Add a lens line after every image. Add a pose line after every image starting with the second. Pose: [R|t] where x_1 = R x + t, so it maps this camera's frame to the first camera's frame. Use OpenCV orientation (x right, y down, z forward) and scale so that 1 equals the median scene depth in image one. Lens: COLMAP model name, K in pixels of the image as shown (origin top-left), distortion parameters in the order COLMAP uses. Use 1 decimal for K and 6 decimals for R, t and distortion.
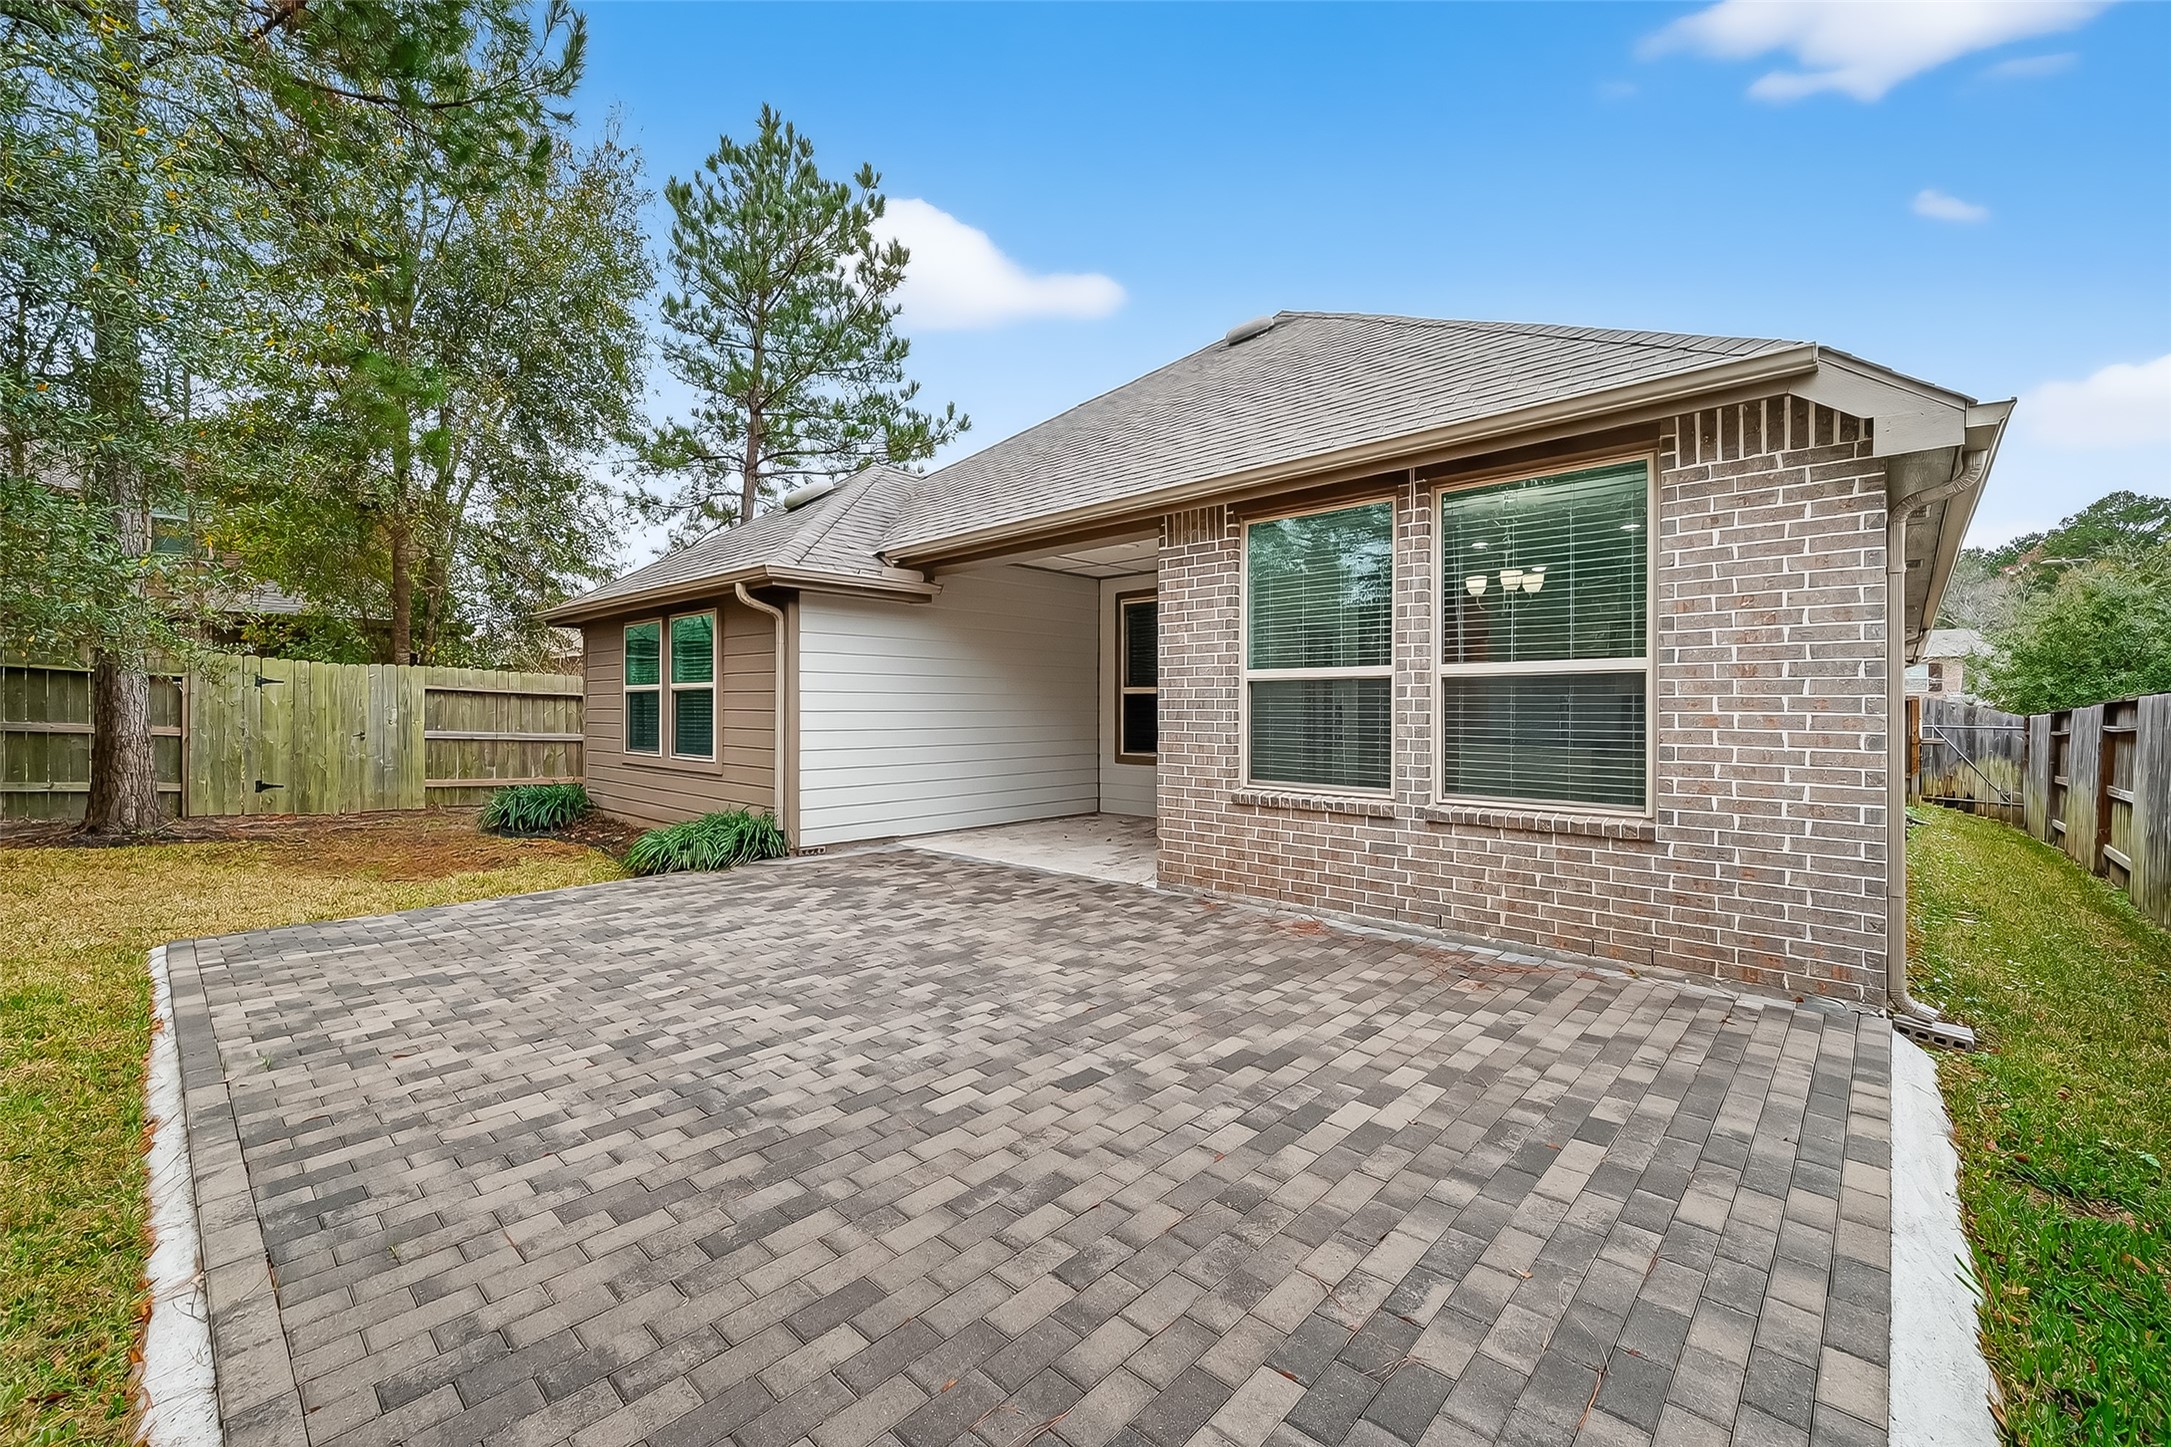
lens RADIAL K [[874.4, 0, 1096.2], [0, 874.4, 685.1], [0, 0, 1]] dist [0.000814, 0.000266]
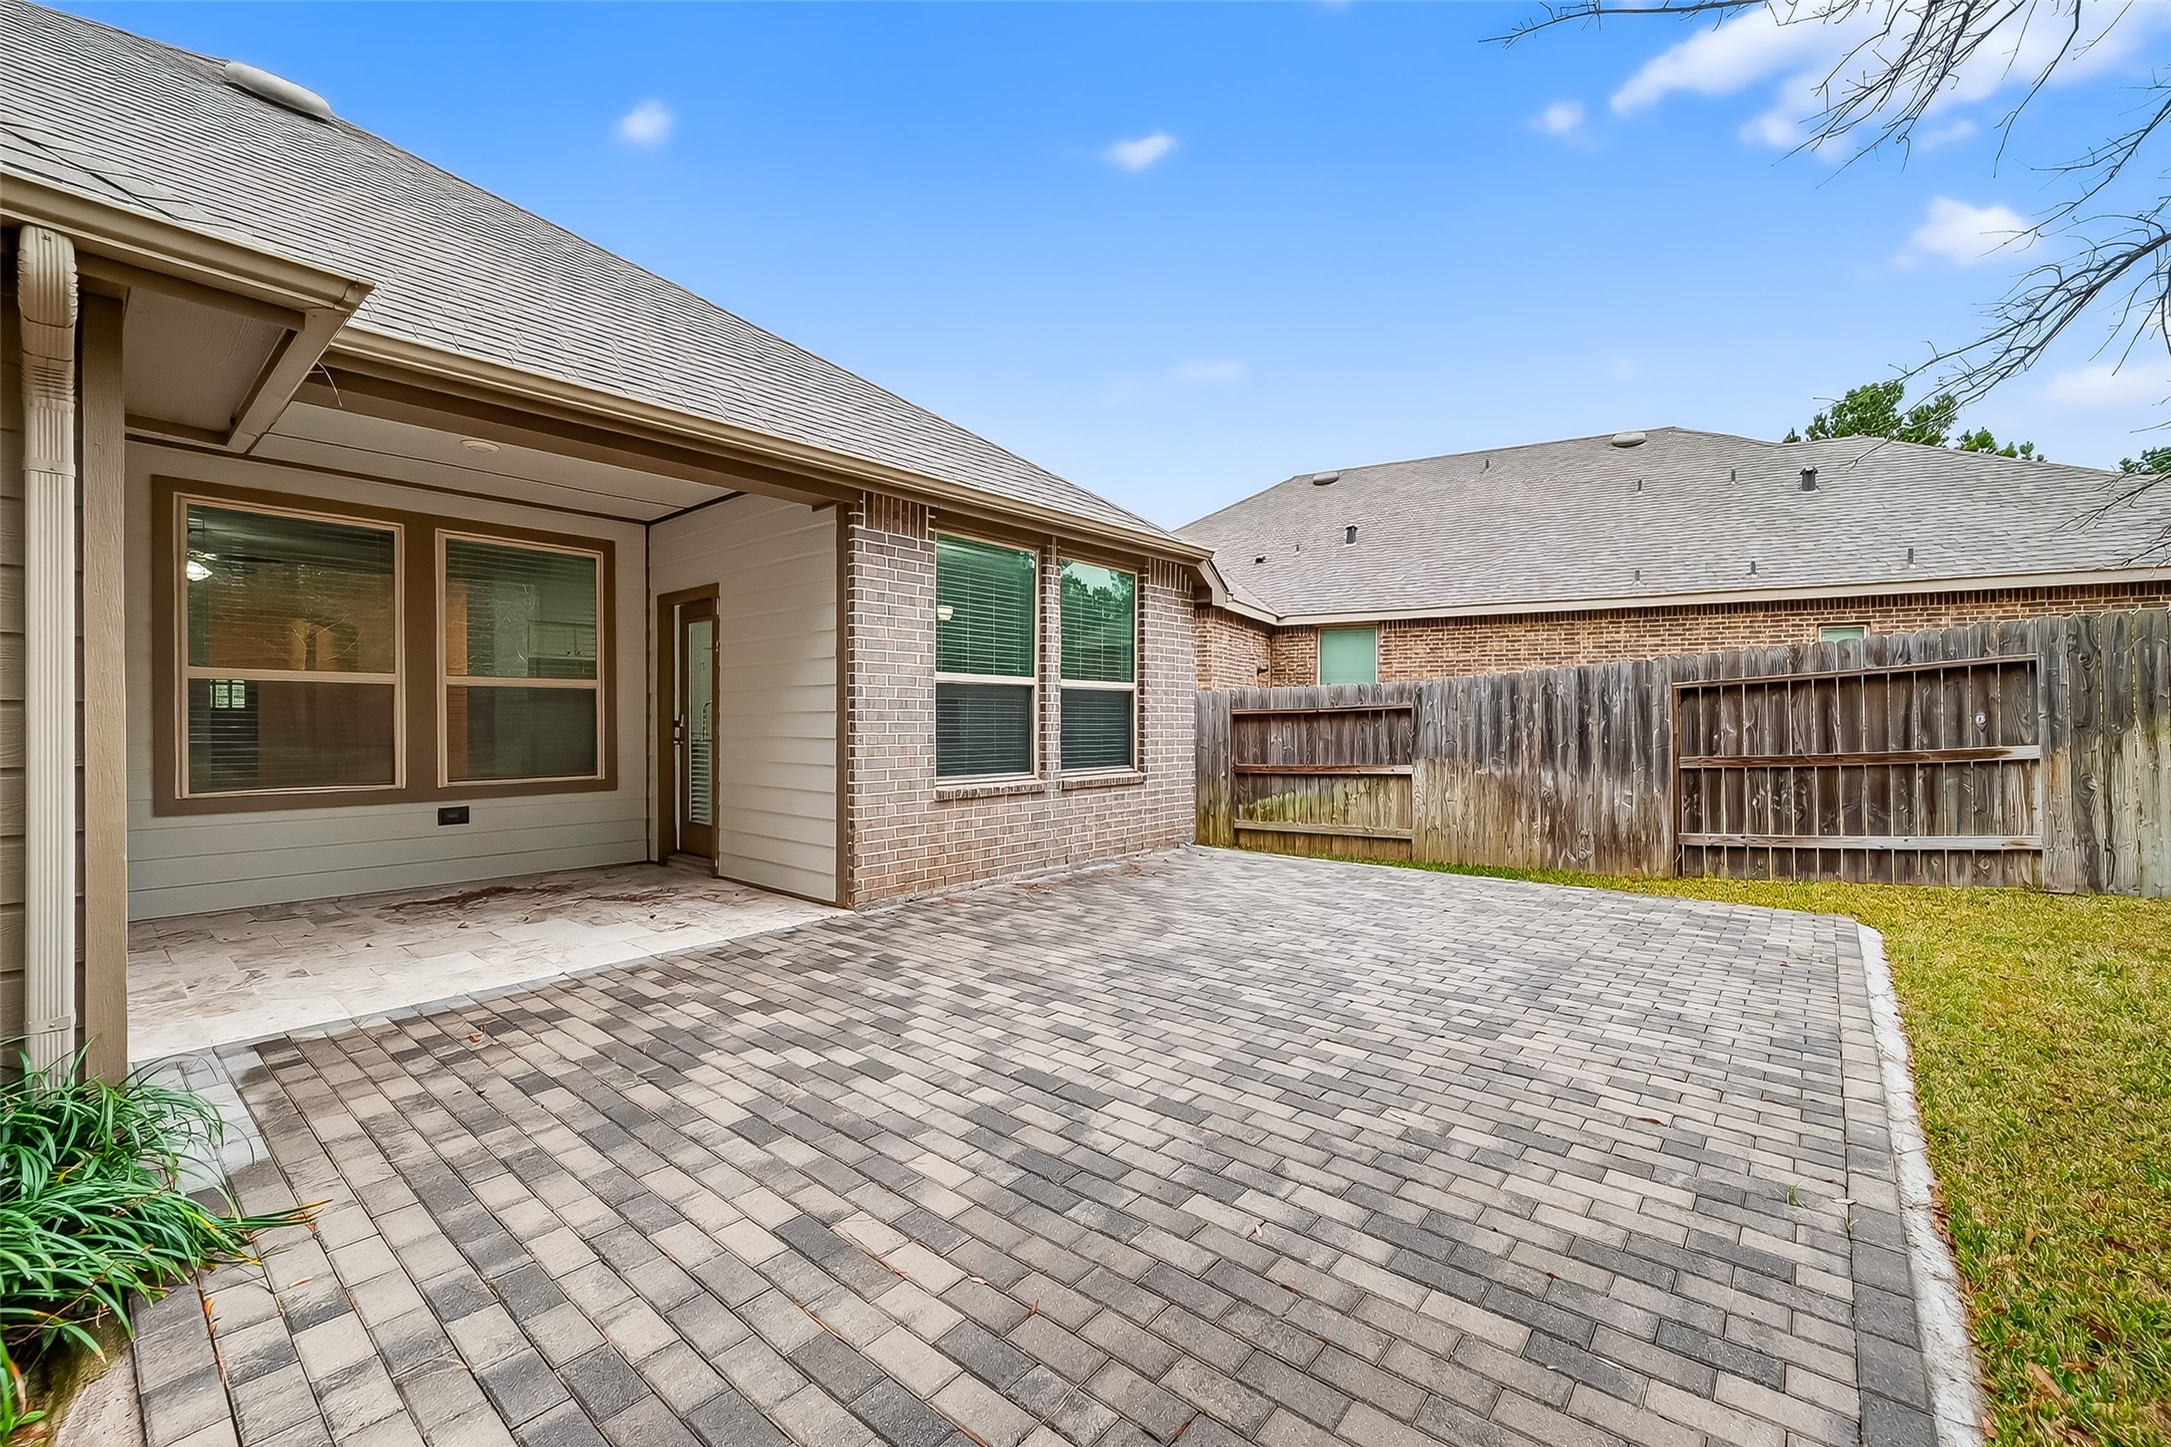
lens RADIAL K [[874.4, 0, 1083.5], [0, 874.4, 717.5], [0, 0, 1]] dist [0.000814, 0.000266]
pose [[-0.037095, -0.001181, 0.999311, -1.370804], [-0.029300, 0.999571, 0.000094, 0.048794], [-0.998882, -0.029276, -0.037114, 1.351241]]
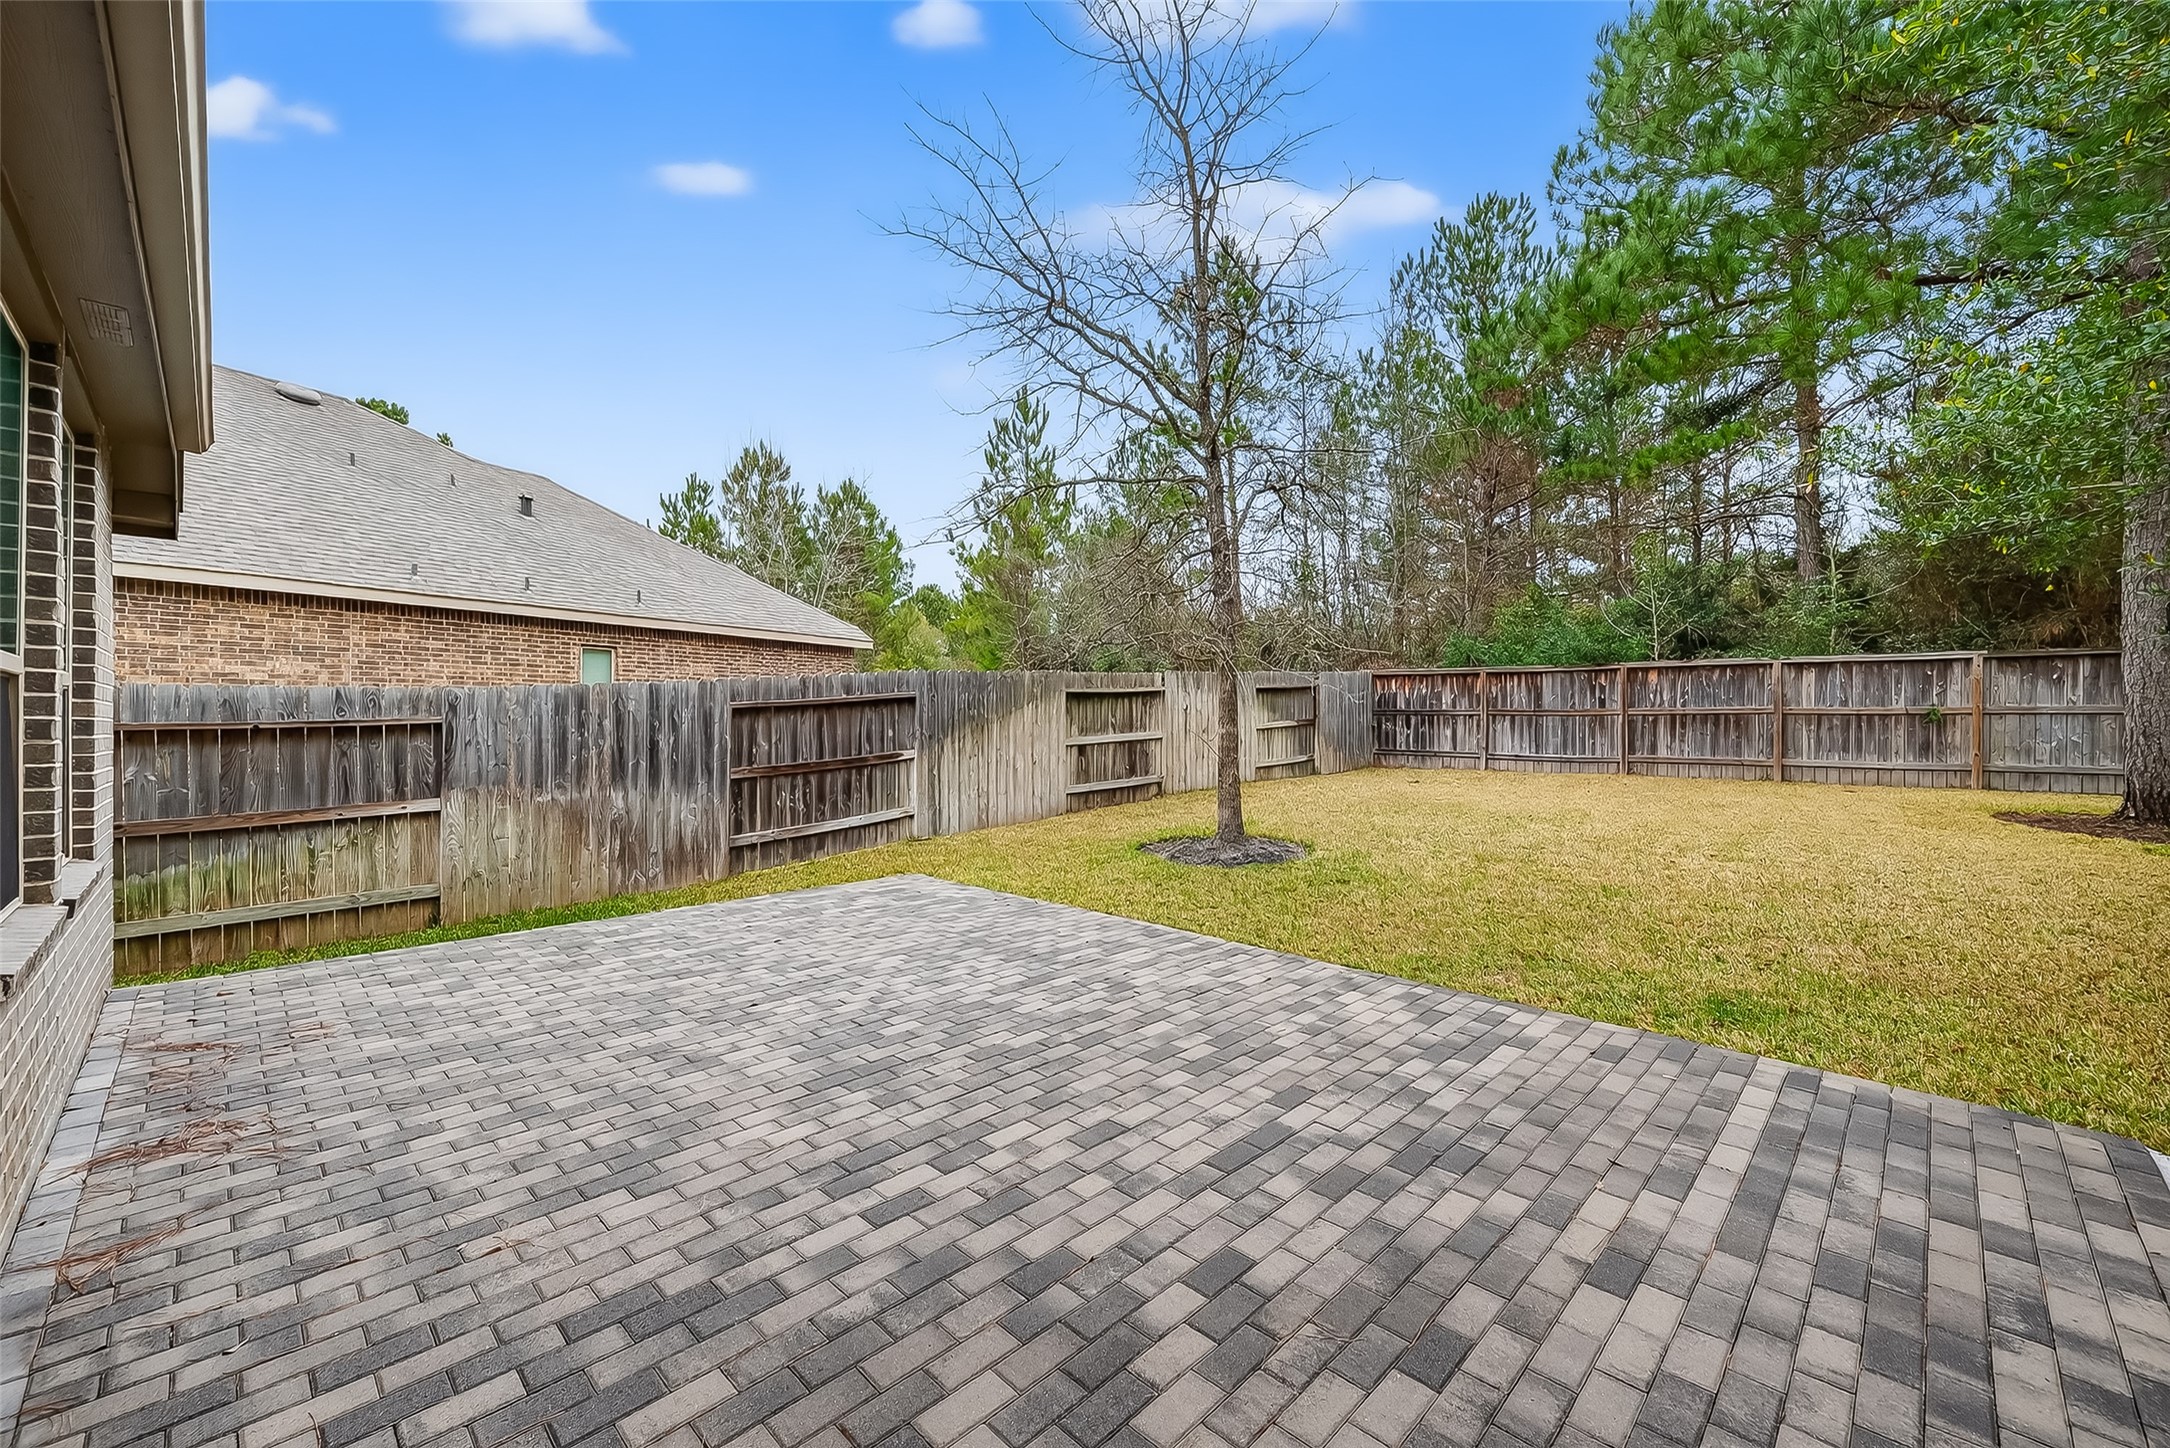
lens RADIAL K [[874.0, 0, 1097.2], [0, 874.0, 722.1], [0, 0, 1]] dist [0.000814, 0.000266]
pose [[-0.999311, -0.005184, 0.036751, -0.482323], [-0.006244, 0.999566, -0.028799, 0.038257], [-0.036586, -0.029008, -0.998909, 2.098722]]
